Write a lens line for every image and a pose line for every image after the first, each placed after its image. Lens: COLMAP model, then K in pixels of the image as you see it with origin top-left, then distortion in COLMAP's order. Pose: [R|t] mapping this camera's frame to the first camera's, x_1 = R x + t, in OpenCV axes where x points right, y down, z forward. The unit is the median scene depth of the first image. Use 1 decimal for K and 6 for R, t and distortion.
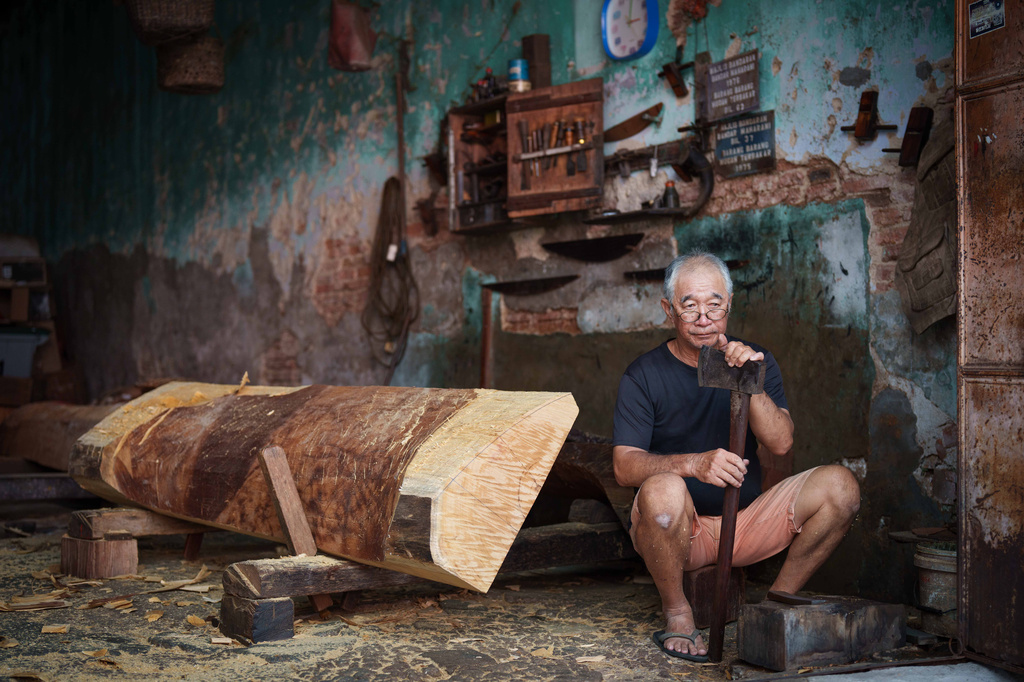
lens RADIAL K [[1413.6, 0, 512.0], [0, 1413.6, 341.0], [0, 0, 1]] dist [-0.020371, -0.006966]
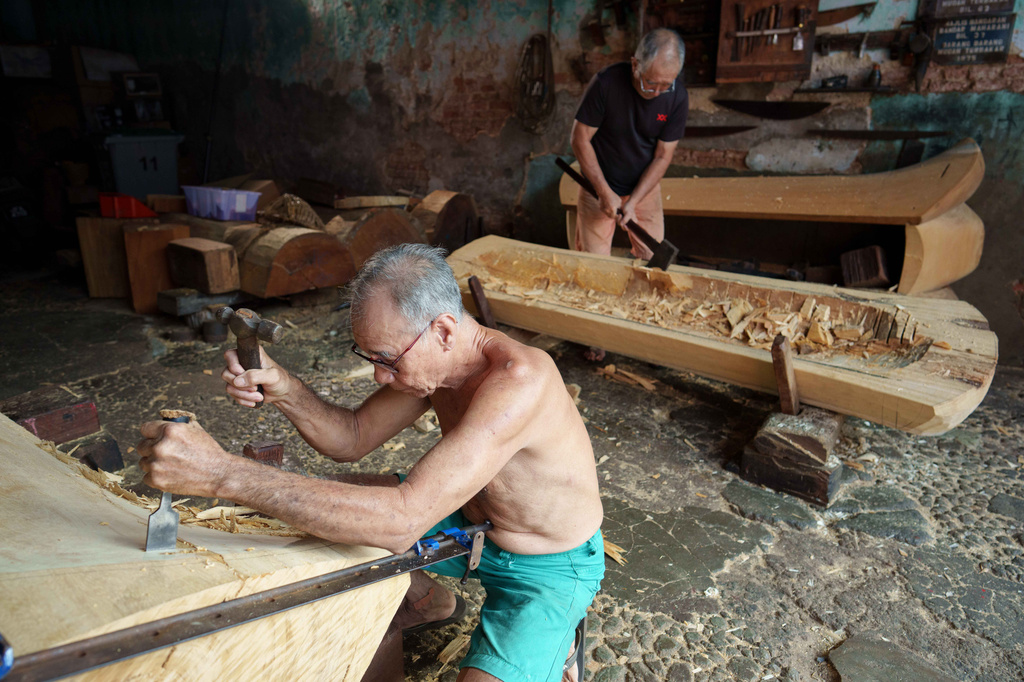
lens RADIAL K [[683.5, 0, 512.0], [0, 683.5, 341.0], [0, 0, 1]] dist [-0.003740, 0.003443]
pose [[0.953642, -0.092632, 0.286331, -0.454983], [-0.009224, 0.942005, 0.335471, -0.083725], [-0.300801, -0.322561, 0.897482, 0.464177]]
